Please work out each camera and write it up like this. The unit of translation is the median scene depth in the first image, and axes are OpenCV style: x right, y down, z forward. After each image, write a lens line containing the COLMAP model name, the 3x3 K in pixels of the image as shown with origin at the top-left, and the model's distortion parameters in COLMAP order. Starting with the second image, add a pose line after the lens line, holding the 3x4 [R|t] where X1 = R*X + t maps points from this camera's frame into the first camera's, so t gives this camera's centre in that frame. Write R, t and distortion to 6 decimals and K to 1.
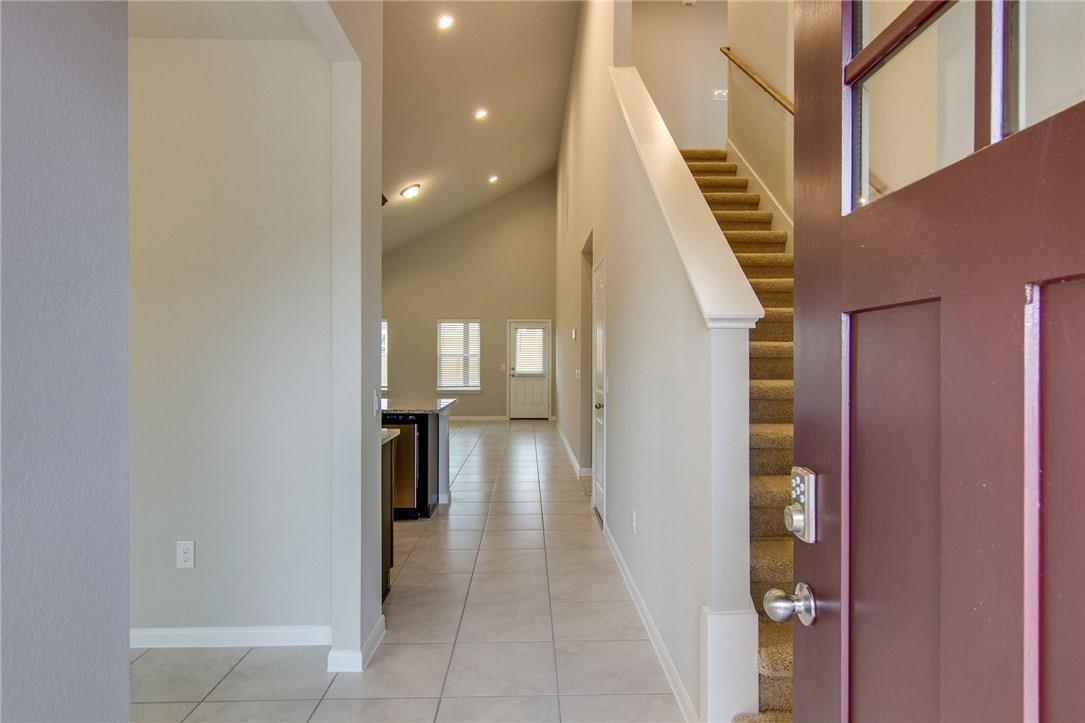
lens RADIAL K [[637.2, 0, 560.5], [0, 637.2, 352.6], [0, 0, 1]] dist [-0.002132, -0.000695]
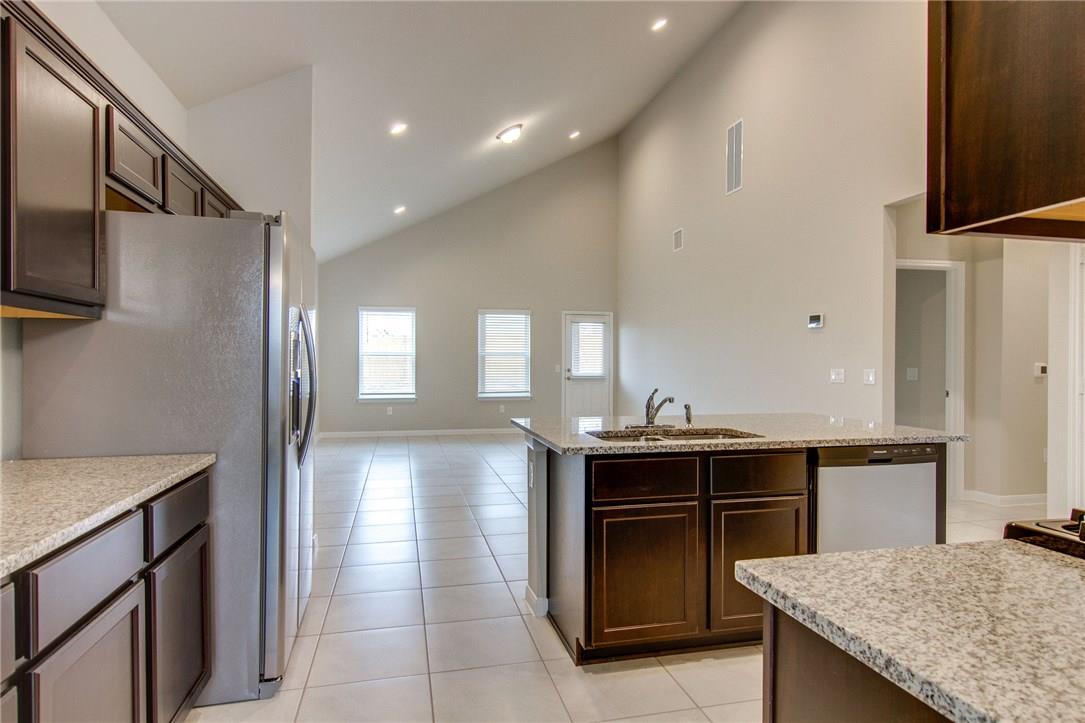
lens RADIAL K [[620.6, 0, 555.3], [0, 620.6, 366.0], [0, 0, 1]] dist [0.004529, 0.000954]
pose [[0.981375, -0.000551, 0.192100, -0.248812], [-0.002063, 0.999908, 0.013404, 0.008935], [-0.192089, -0.013551, 0.981284, 0.205756]]
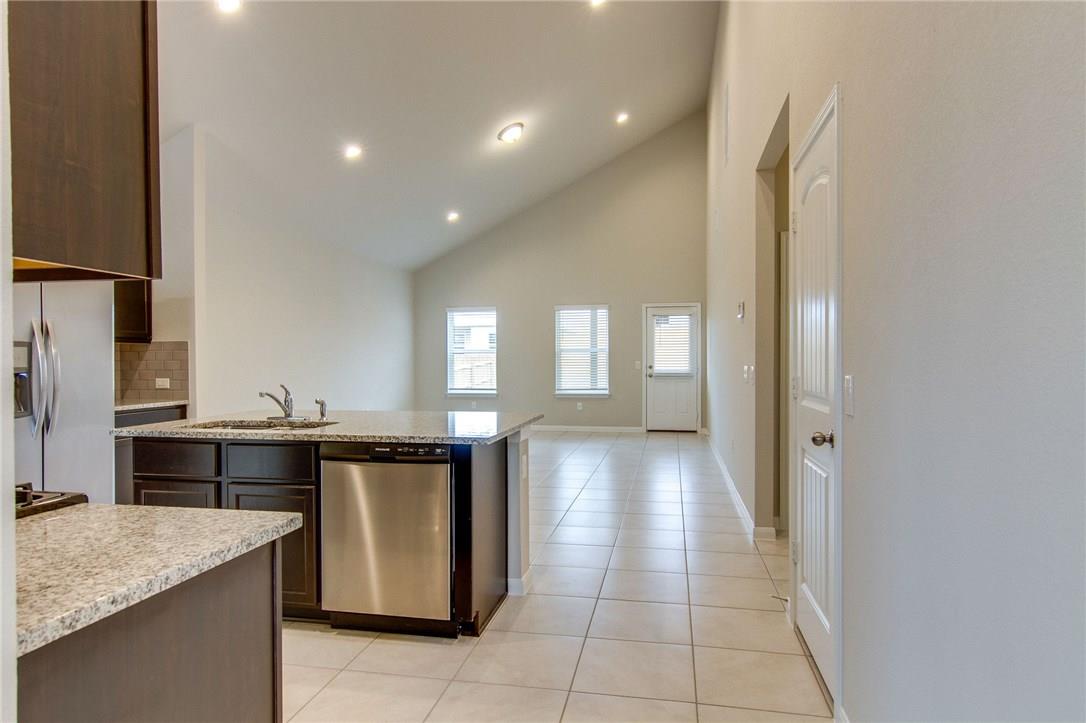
lens RADIAL K [[655.2, 0, 543.0], [0, 655.2, 361.5], [0, 0, 1]] dist [-0.000366, 0.000254]
pose [[0.969936, -0.003534, -0.243336, -0.006574], [0.006657, 0.999906, 0.012013, 0.008177], [0.243271, -0.013272, 0.969868, 0.187777]]
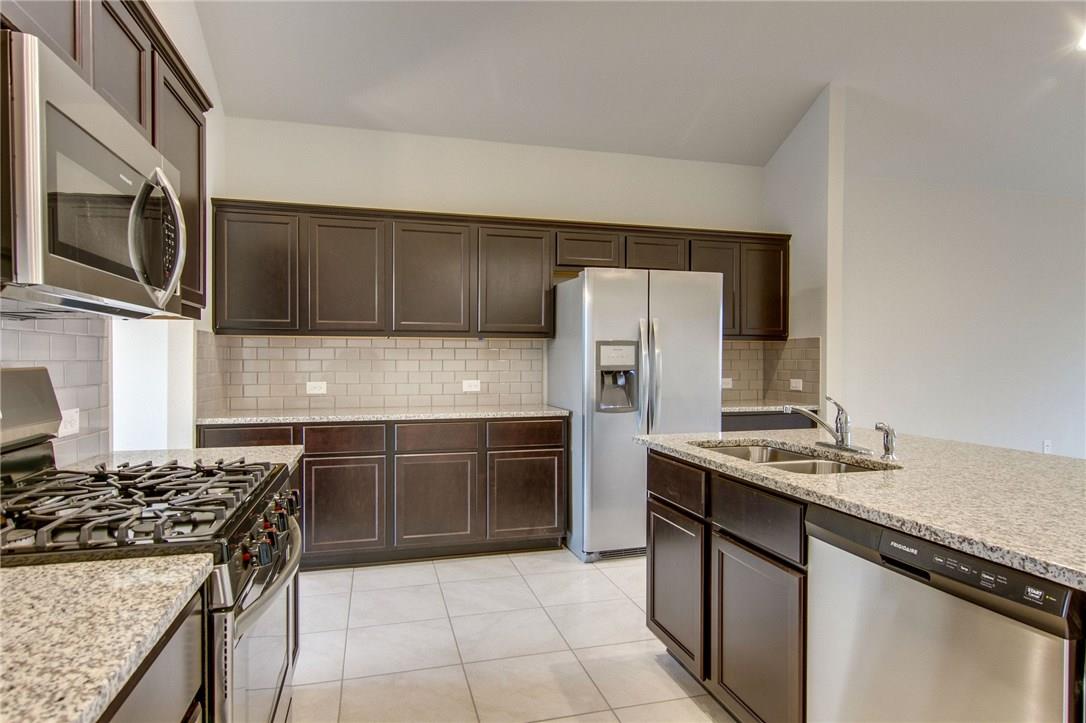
lens RADIAL K [[616.3, 0, 543.0], [0, 616.3, 361.5], [0, 0, 1]] dist [0.028136, 0.000569]
pose [[0.220158, 0.003516, -0.975458, -0.026753], [0.007090, 0.999961, 0.005205, 0.009099], [0.975438, -0.008062, 0.220125, 0.304811]]
